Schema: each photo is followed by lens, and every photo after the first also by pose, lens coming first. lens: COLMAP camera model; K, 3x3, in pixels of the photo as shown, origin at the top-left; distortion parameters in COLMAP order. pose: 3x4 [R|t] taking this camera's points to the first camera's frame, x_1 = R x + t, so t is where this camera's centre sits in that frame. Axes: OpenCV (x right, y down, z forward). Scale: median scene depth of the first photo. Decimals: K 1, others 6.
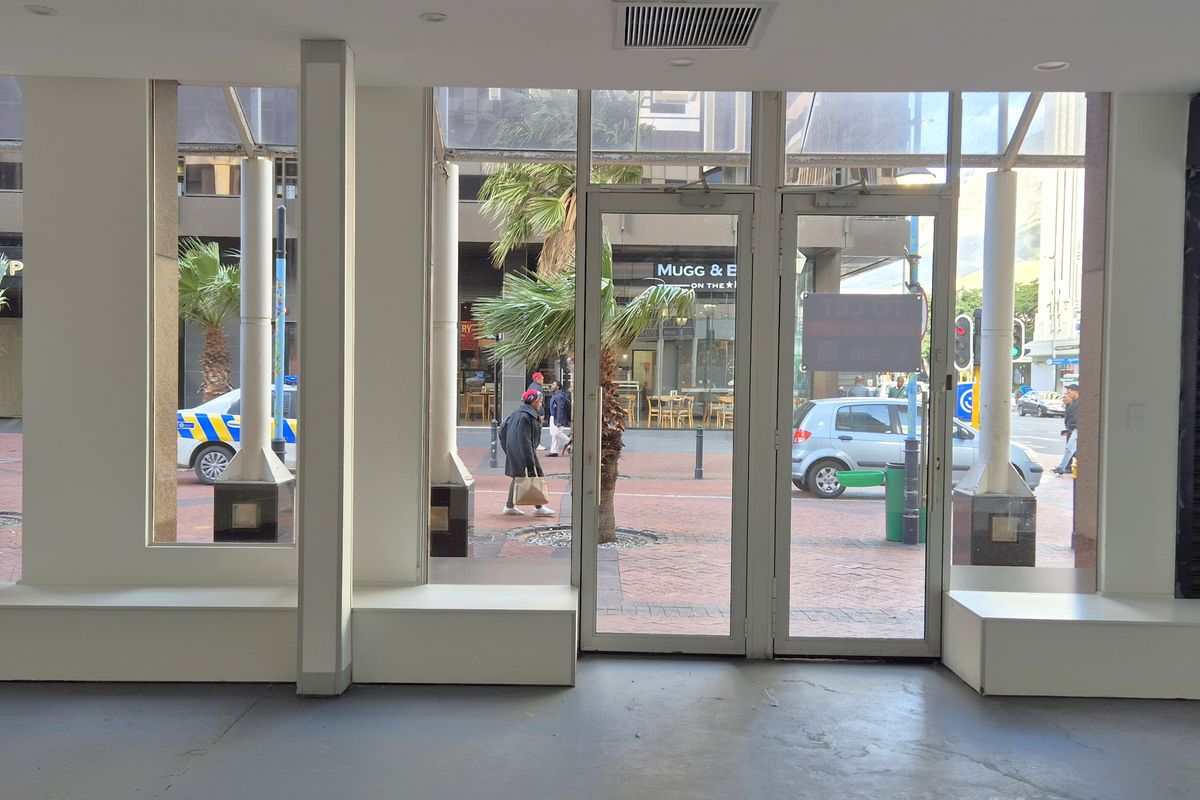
lens RADIAL K [[1175.9, 0, 562.2], [0, 1175.9, 397.6], [0, 0, 1]] dist [0.057713, 0.000000]
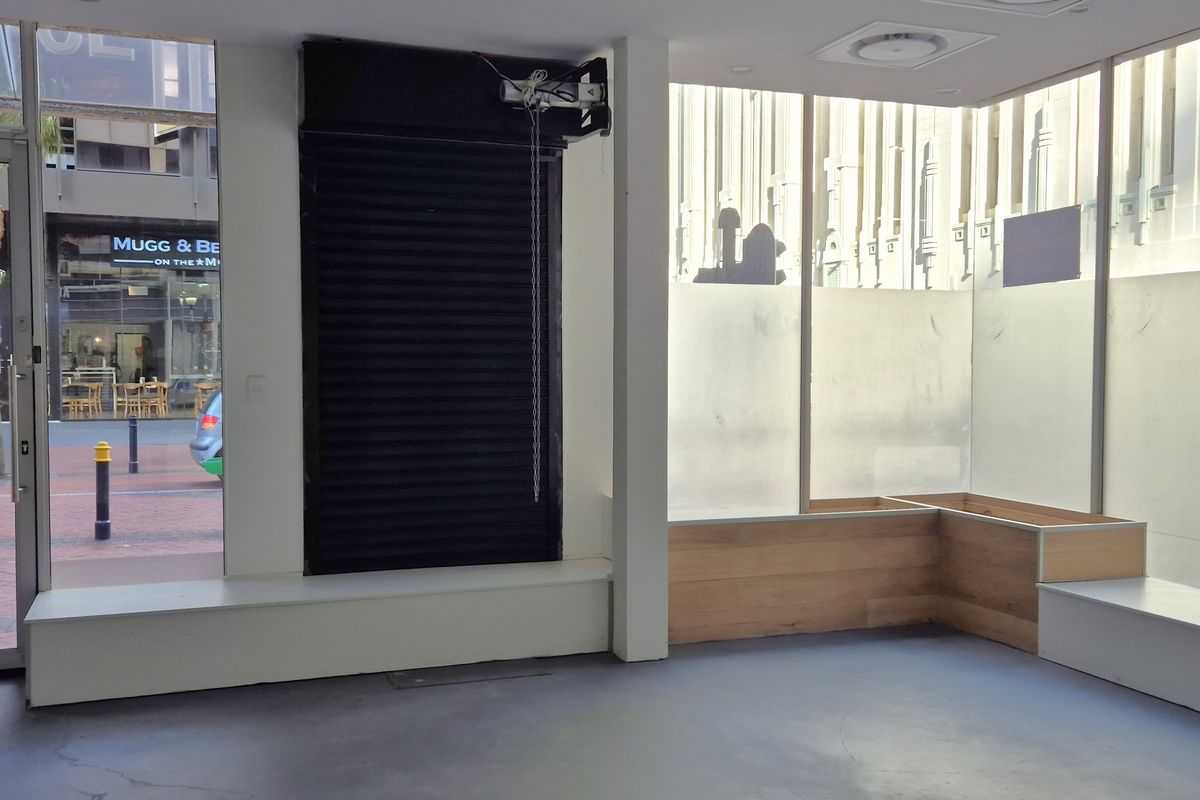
lens RADIAL K [[1175.9, 0, 627.8], [0, 1175.9, 407.9], [0, 0, 1]] dist [0.057713, 0.000000]
pose [[0.930560, -0.029977, 0.364910, 0.111305], [0.022524, 0.999442, 0.024666, 0.003882], [-0.365446, -0.014734, 0.930716, 0.004021]]
